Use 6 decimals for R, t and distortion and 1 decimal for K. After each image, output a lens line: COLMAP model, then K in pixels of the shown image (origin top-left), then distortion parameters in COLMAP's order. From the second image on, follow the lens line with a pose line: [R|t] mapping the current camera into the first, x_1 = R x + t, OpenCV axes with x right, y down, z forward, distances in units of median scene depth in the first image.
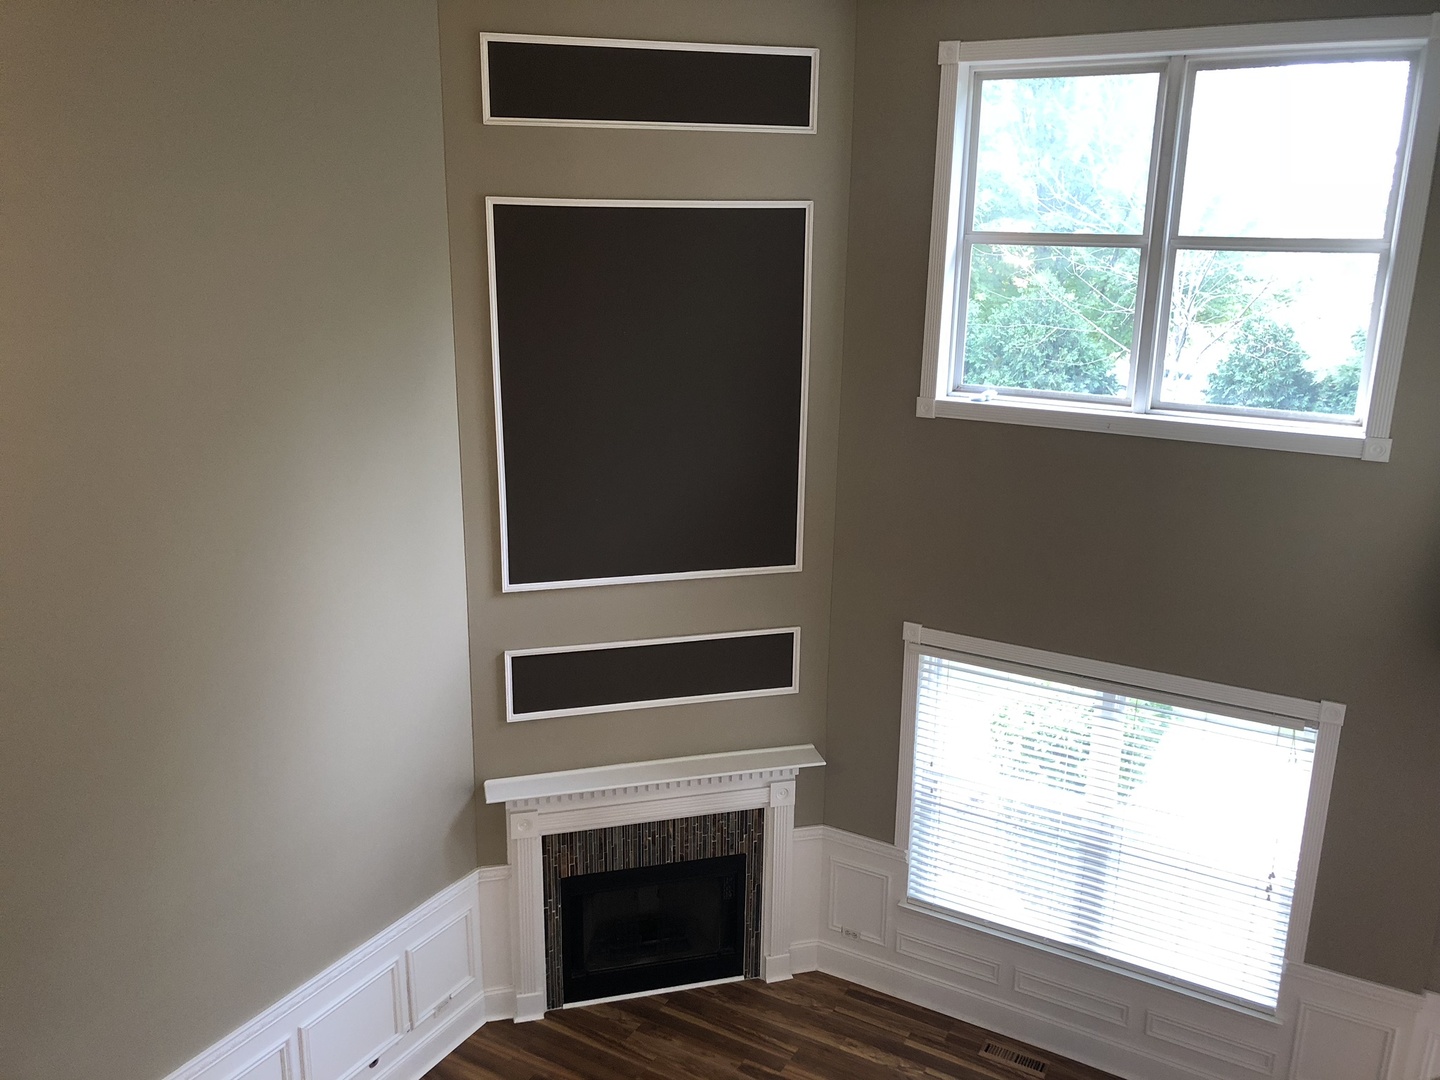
lens RADIAL K [[1196.2, 0, 720.0], [0, 1196.2, 540.0], [0, 0, 1]] dist [0.044469, -0.014526]
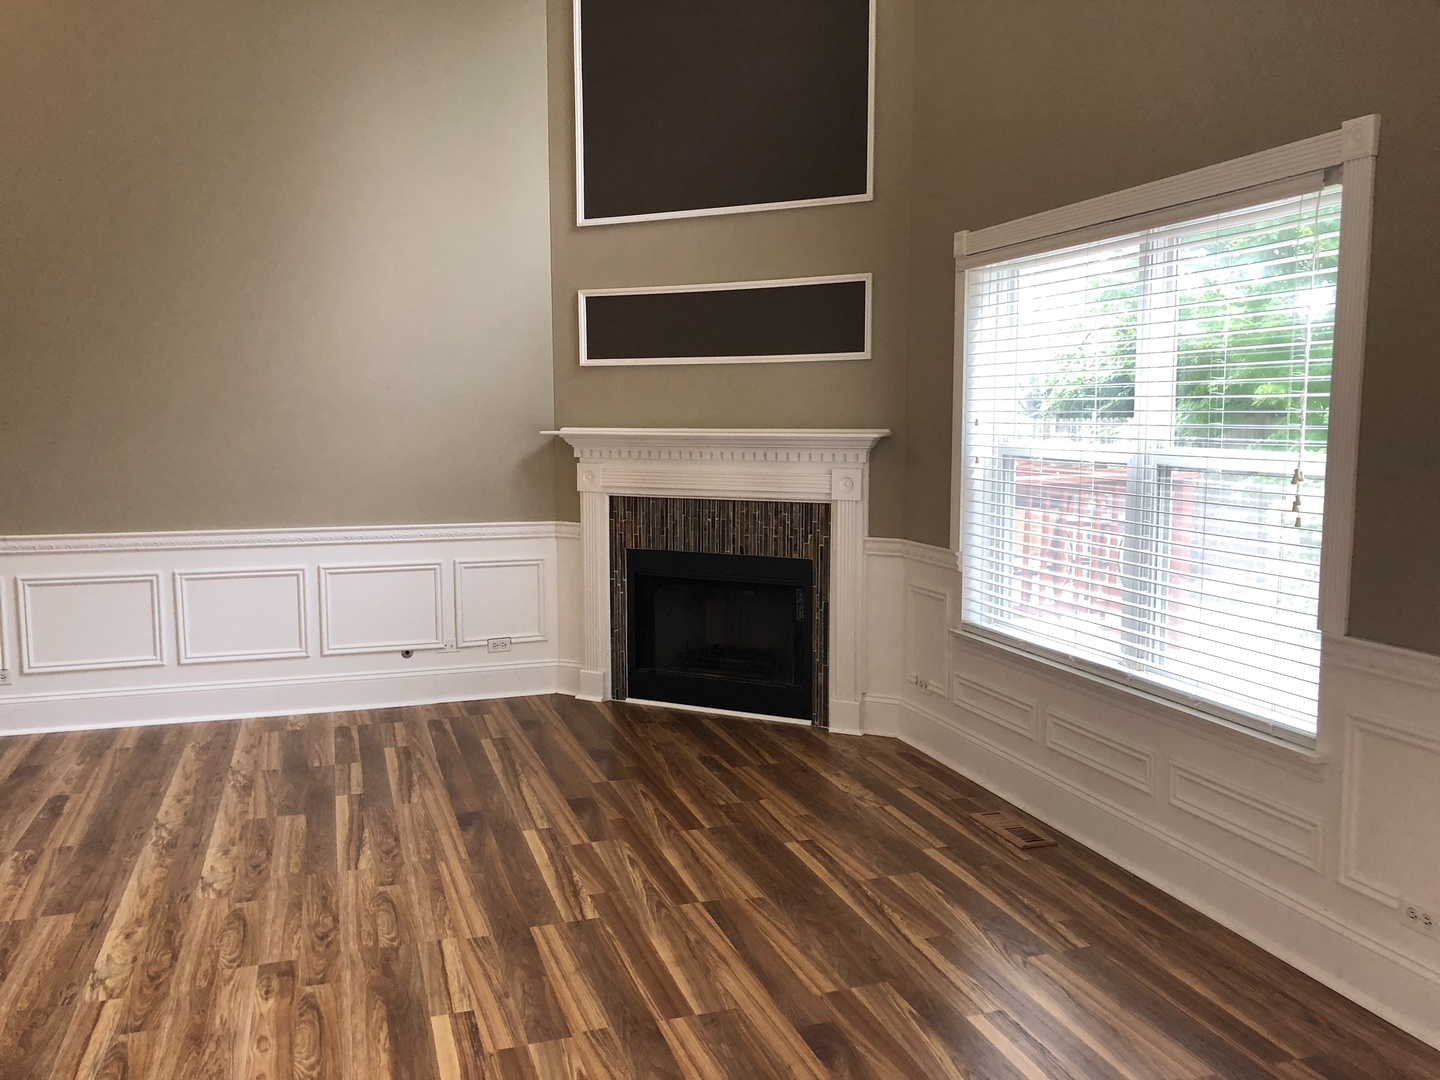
lens RADIAL K [[1185.5, 0, 720.0], [0, 1185.5, 540.0], [0, 0, 1]] dist [0.048767, -0.006337]
pose [[0.738081, 0.055744, -0.672406, 0.555133], [-0.170515, 0.979642, -0.105954, 0.359800], [0.652810, 0.192858, 0.732560, 0.353489]]
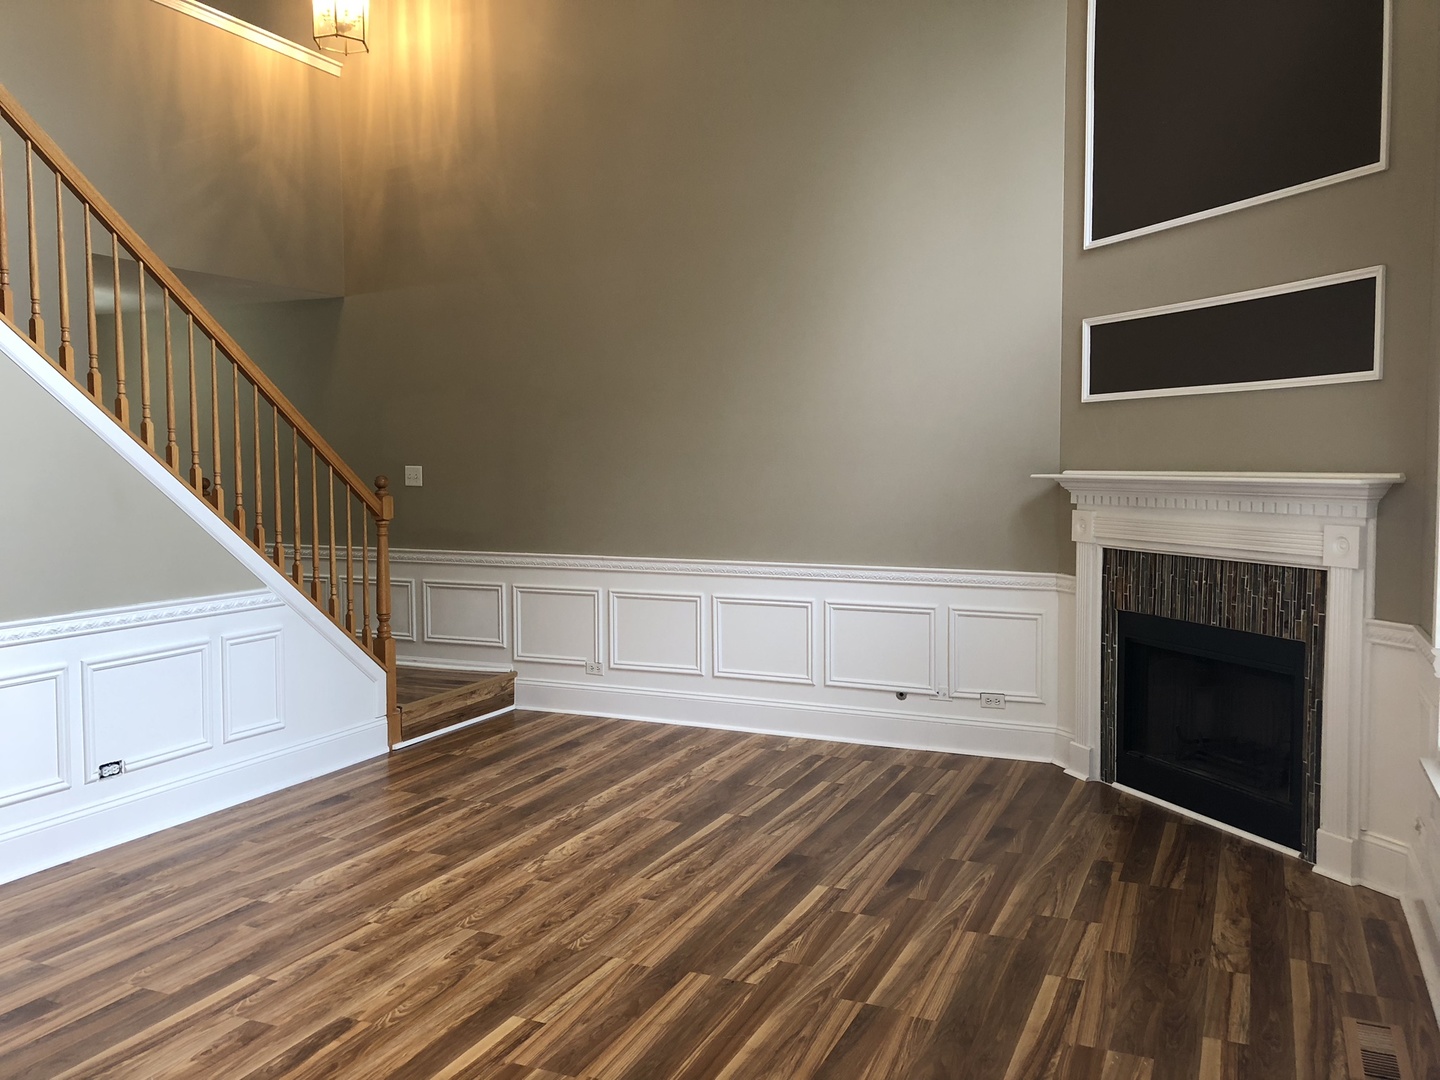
lens RADIAL K [[1196.2, 0, 720.0], [0, 1196.2, 540.0], [0, 0, 1]] dist [0.044469, -0.014526]
pose [[0.094890, 0.053062, -0.994073, 0.666479], [-0.264870, 0.963929, 0.026169, 0.284399], [0.959604, 0.260817, 0.105522, 0.631282]]
